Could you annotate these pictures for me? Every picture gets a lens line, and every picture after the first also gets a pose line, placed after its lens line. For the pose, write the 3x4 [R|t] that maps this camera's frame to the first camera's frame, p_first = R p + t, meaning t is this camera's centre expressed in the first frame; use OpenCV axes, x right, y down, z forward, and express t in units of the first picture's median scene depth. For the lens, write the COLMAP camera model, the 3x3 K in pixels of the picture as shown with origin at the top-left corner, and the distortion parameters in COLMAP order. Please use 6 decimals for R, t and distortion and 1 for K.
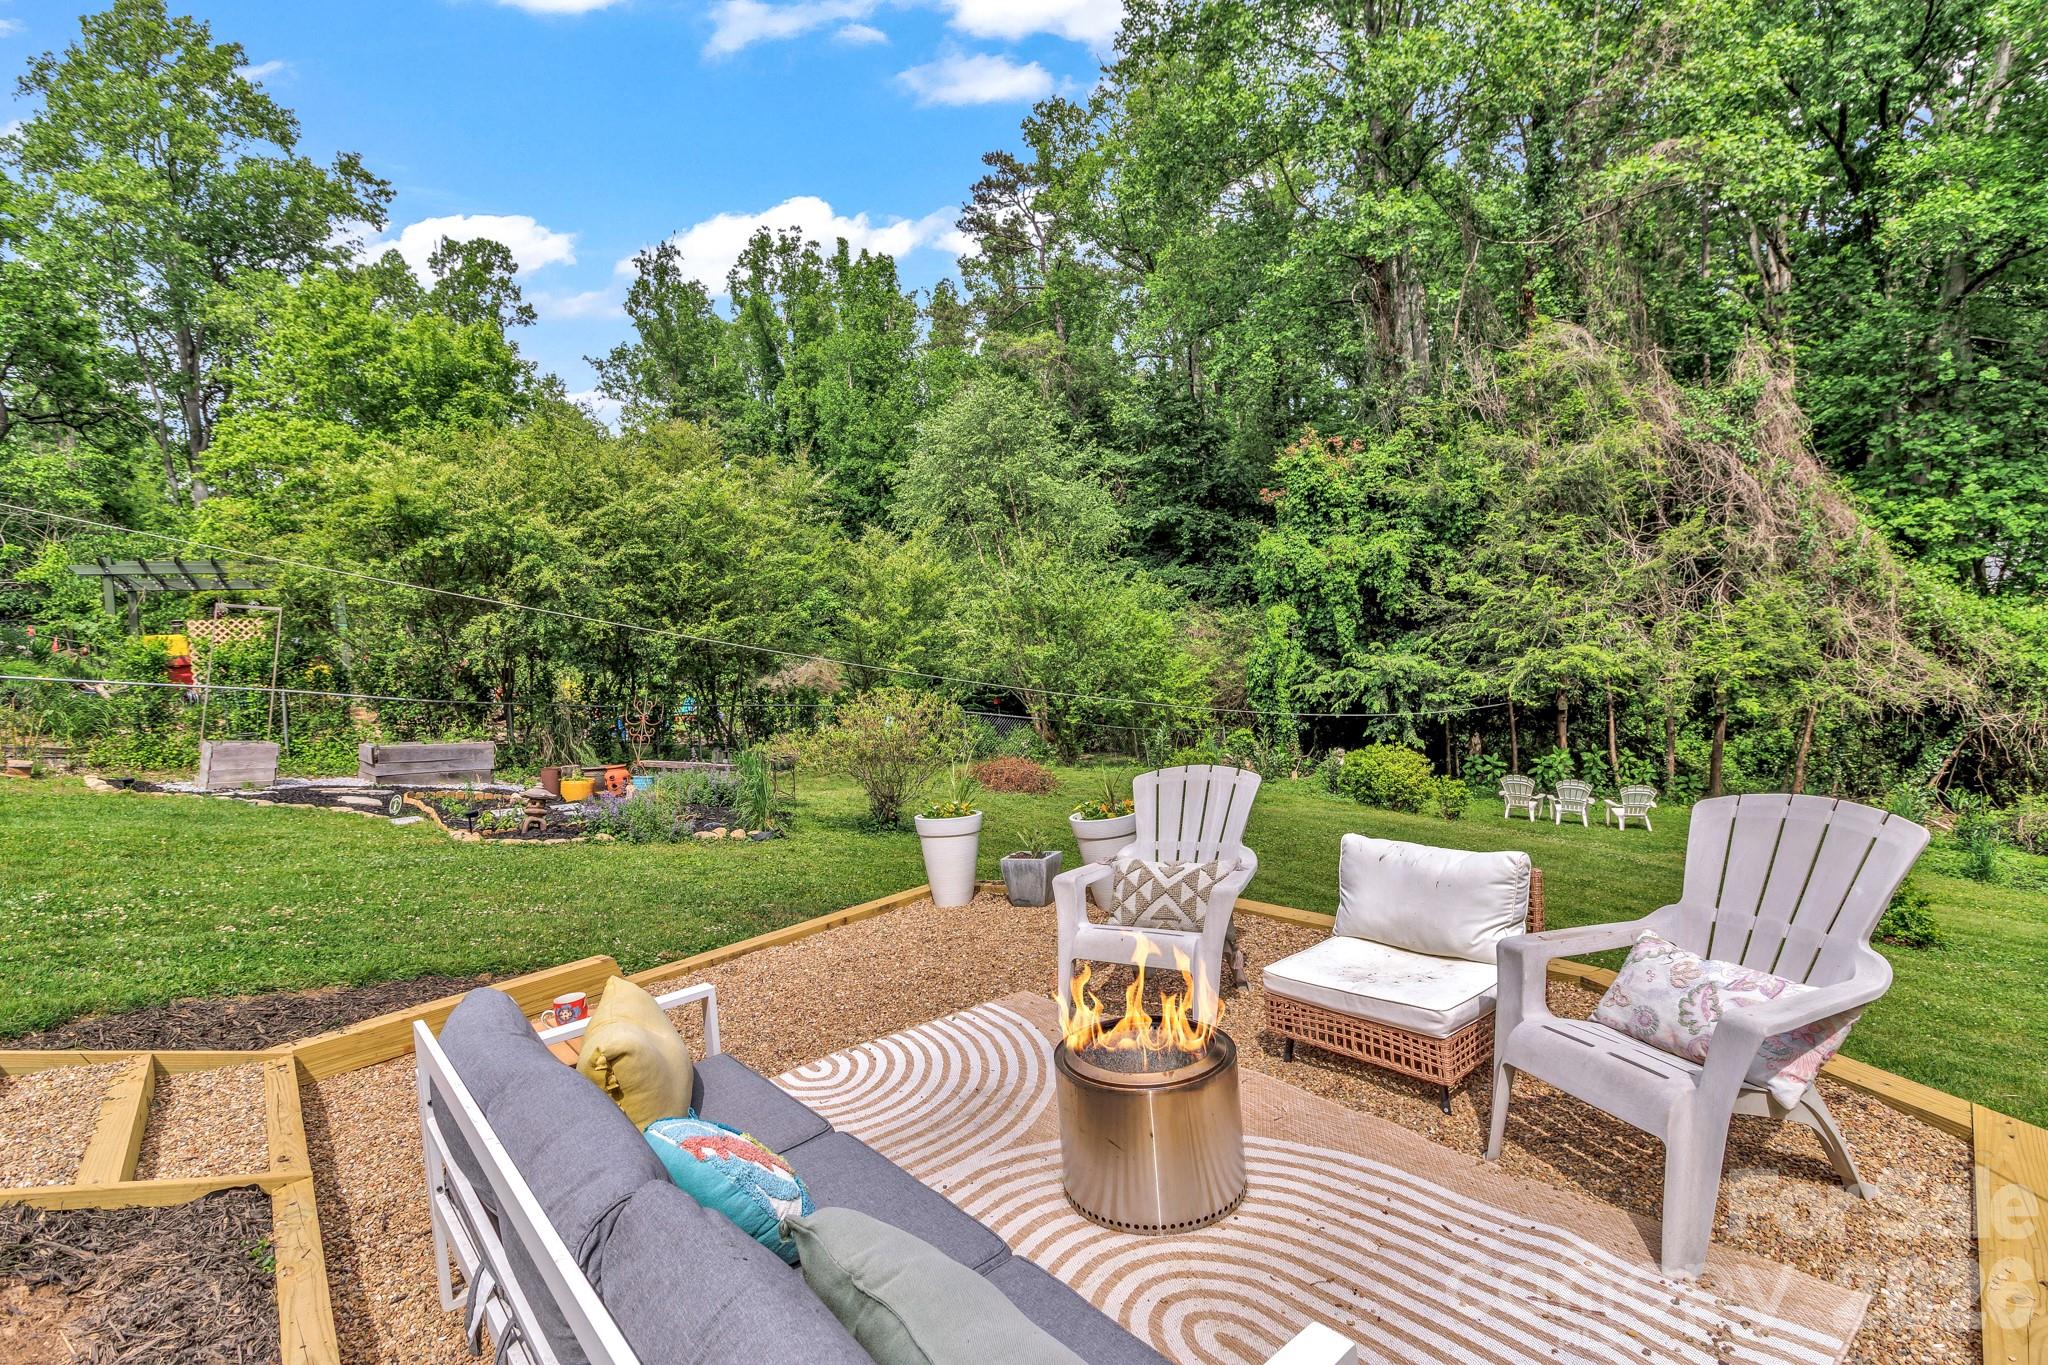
lens RADIAL K [[973.9, 0, 1026.7], [0, 973.9, 659.4], [0, 0, 1]] dist [0.003013, -0.008427]
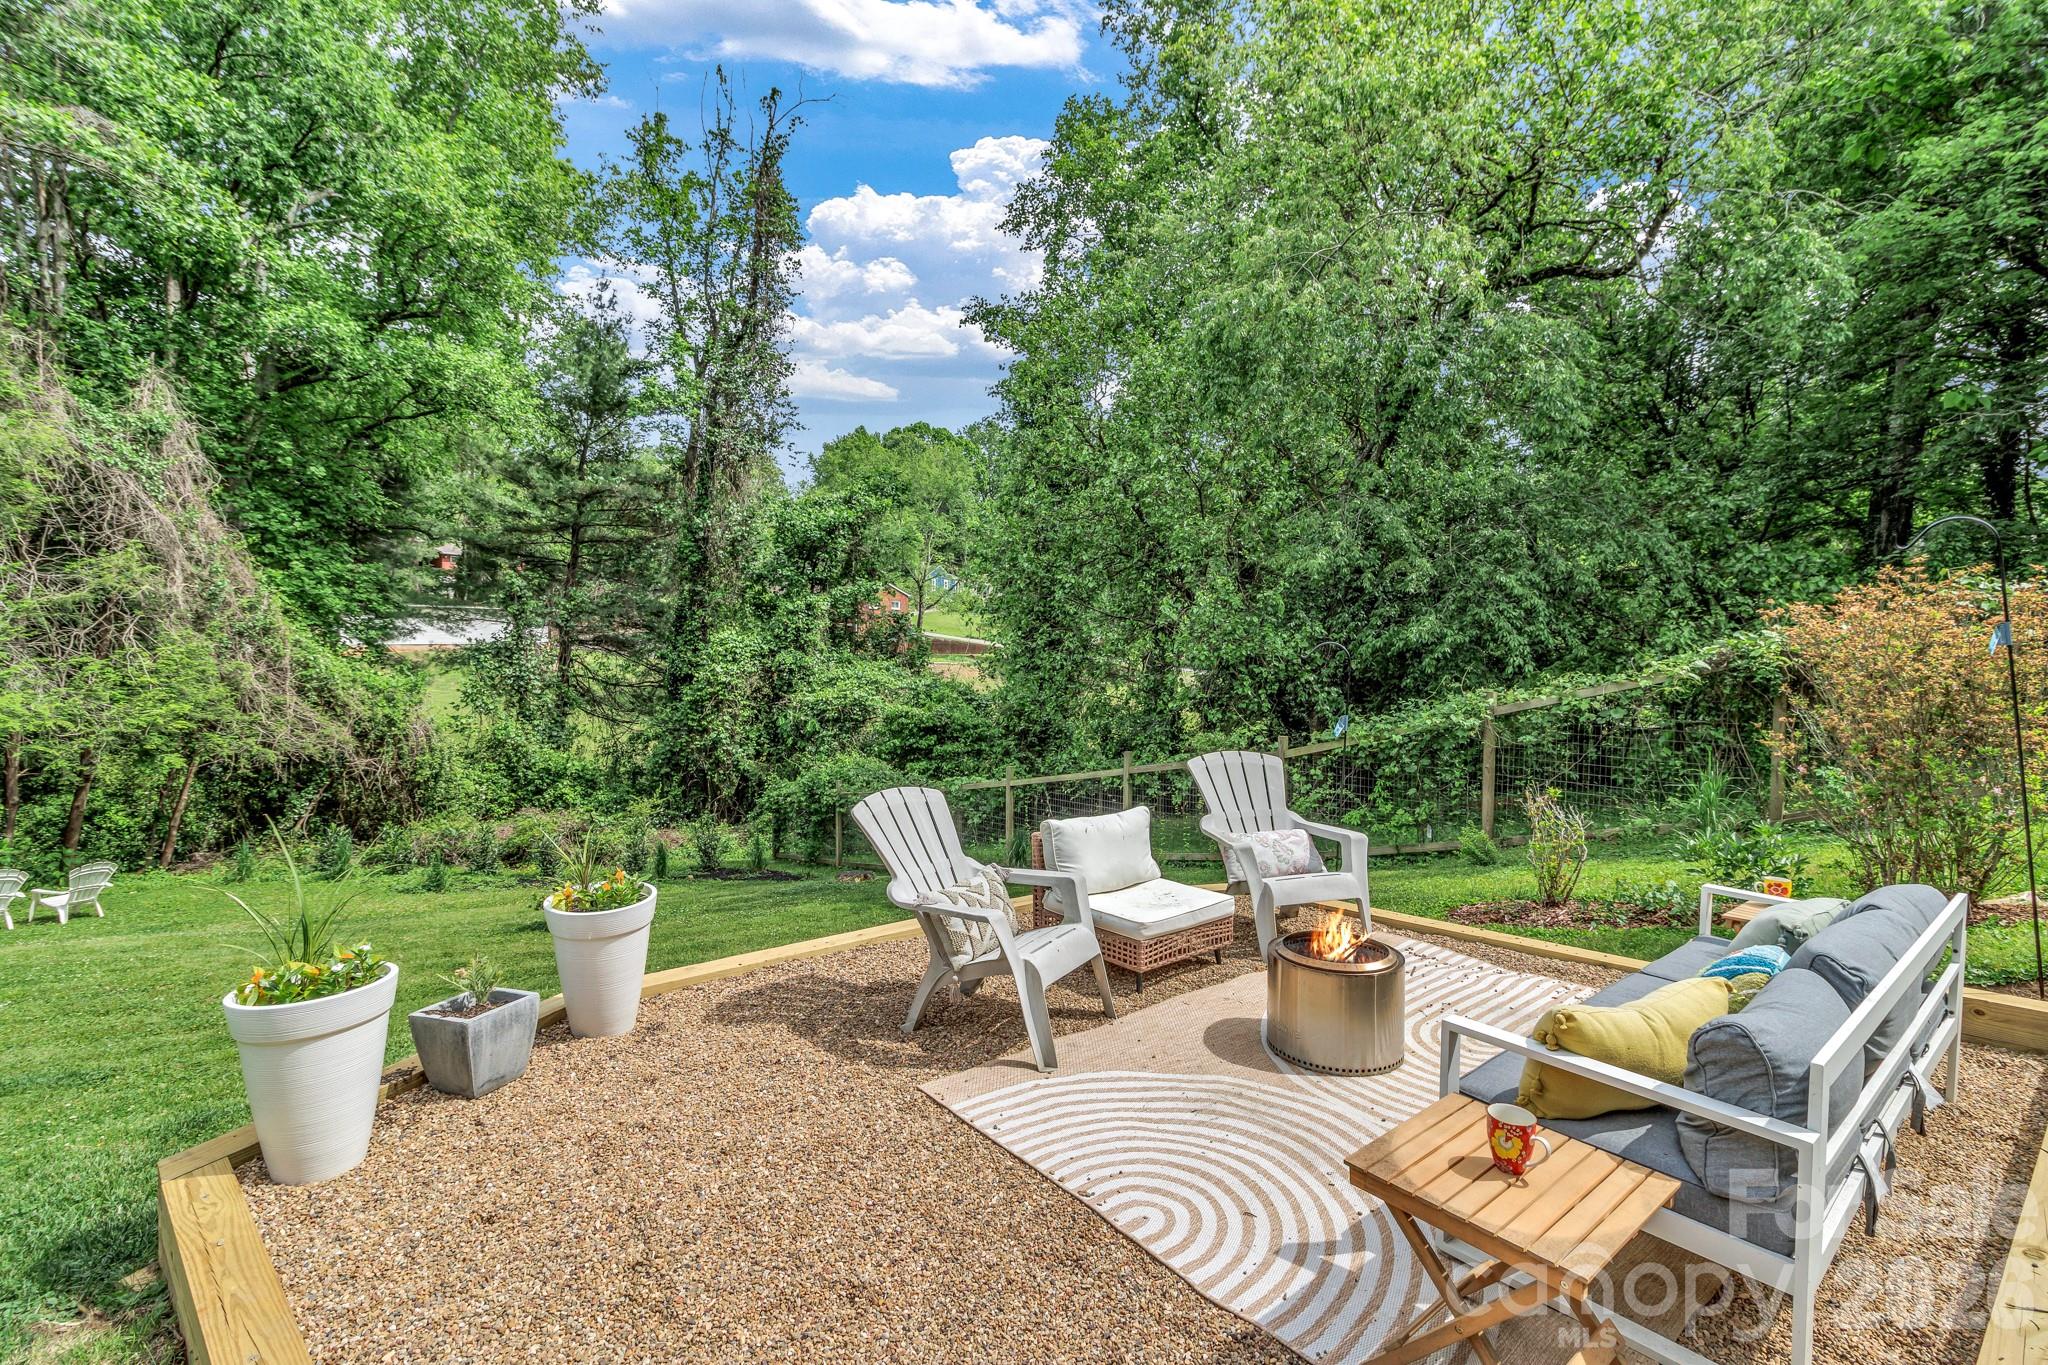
lens RADIAL K [[940.9, 0, 1029.9], [0, 940.9, 658.8], [0, 0, 1]] dist [0.000462, 0.000413]
pose [[0.000711, 0.063362, 0.997990, -0.136382], [0.007879, 0.997959, -0.063365, 0.011024], [-0.999969, 0.007909, 0.000210, 0.160119]]
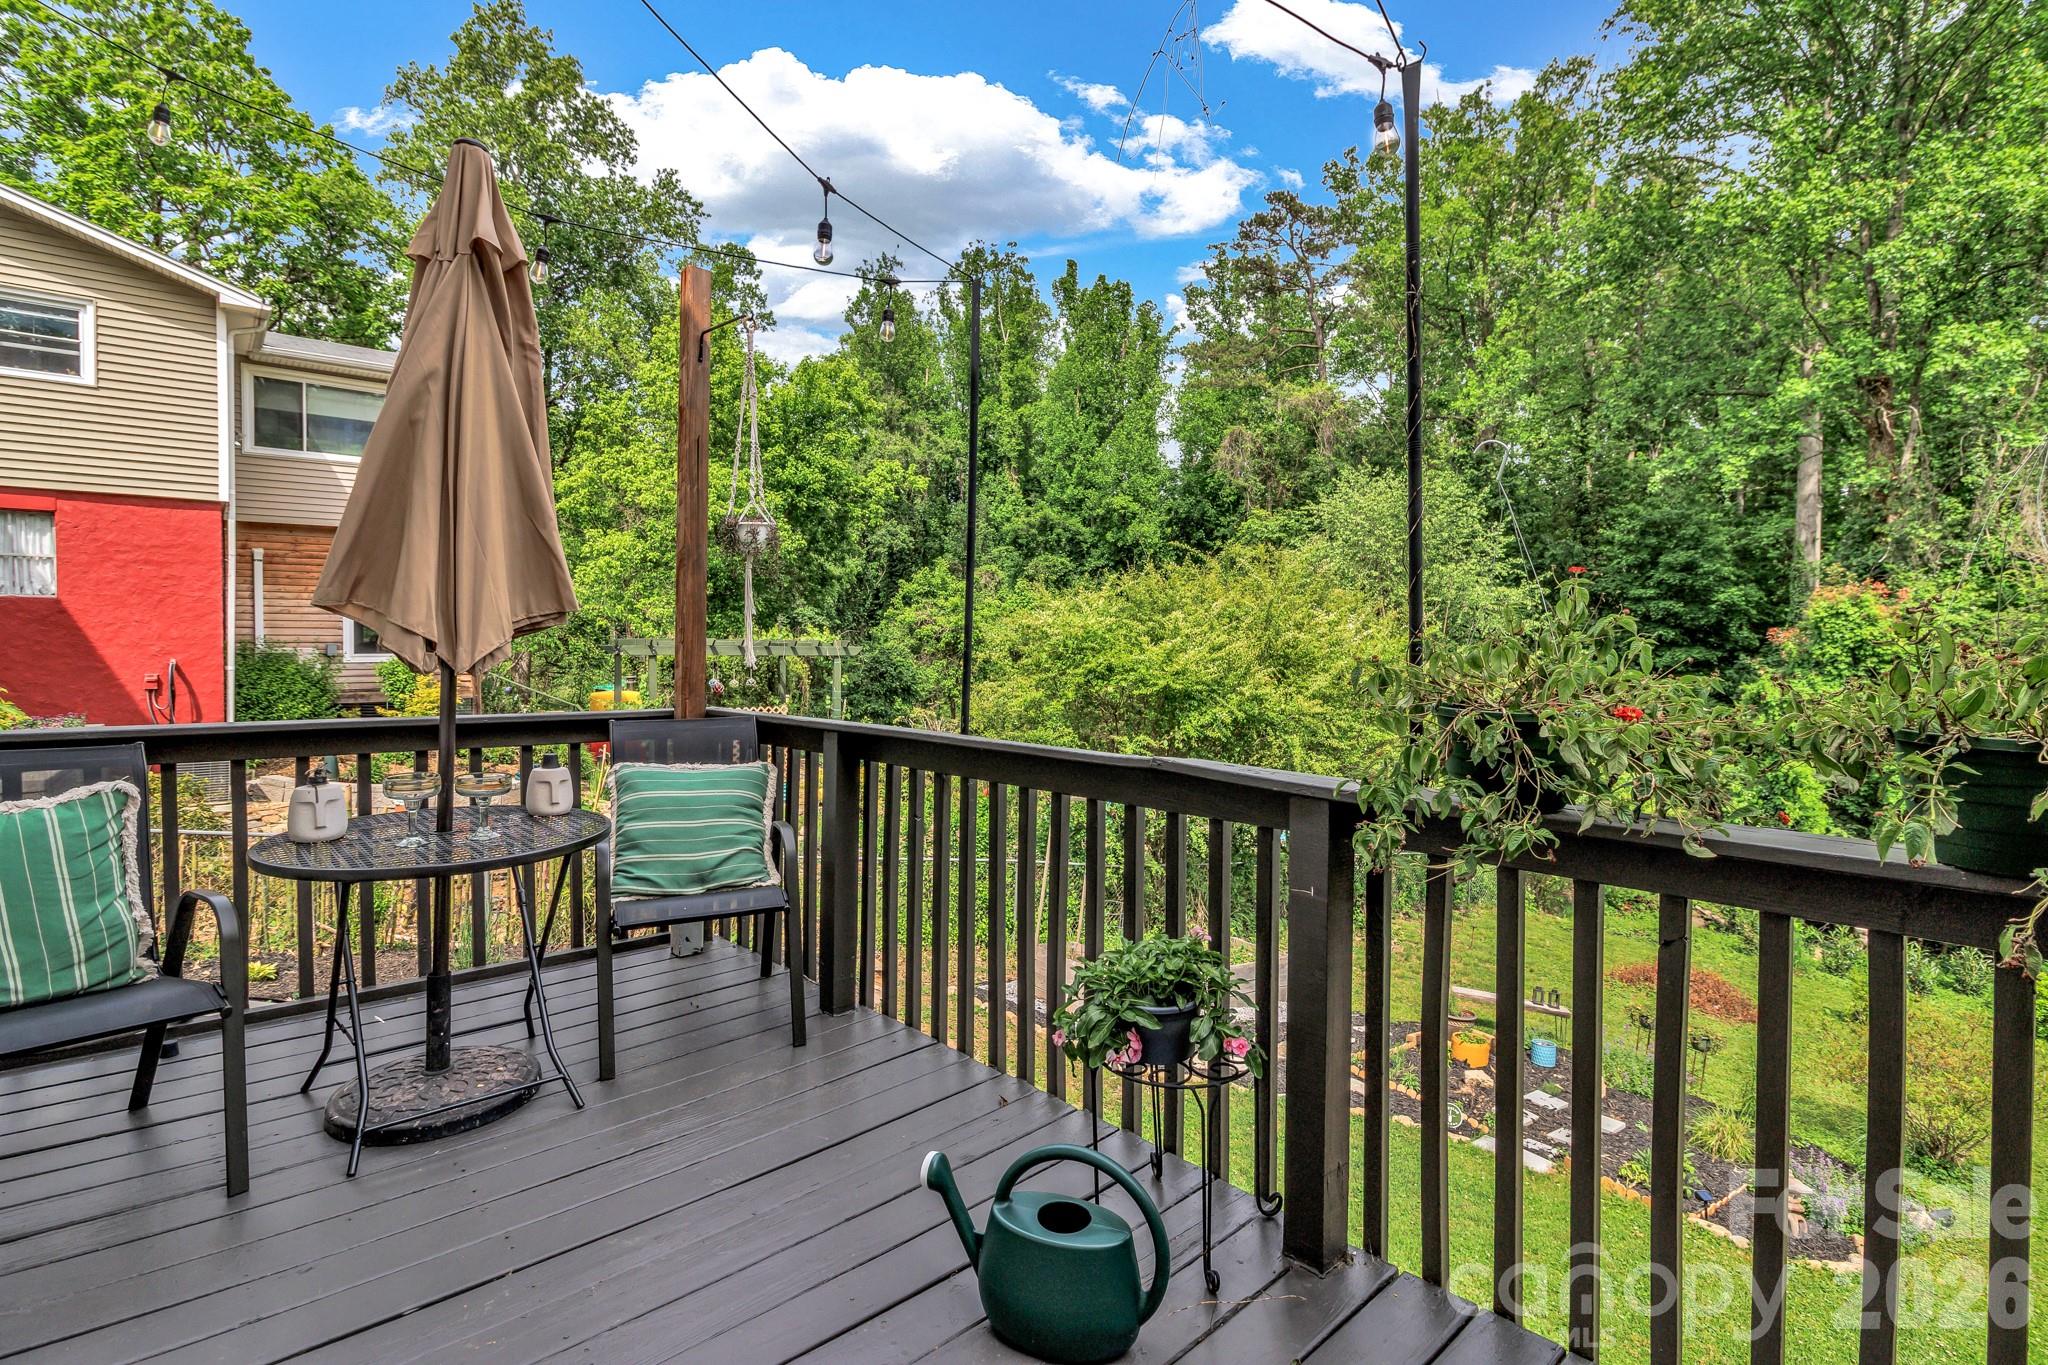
lens RADIAL K [[973.9, 0, 1026.7], [0, 973.9, 659.4], [0, 0, 1]] dist [0.003013, -0.008427]
pose [[0.993530, 0.084227, -0.076187, -0.427133], [-0.084083, 0.996446, 0.005102, -0.099762], [0.076346, 0.001337, 0.997080, 0.028415]]
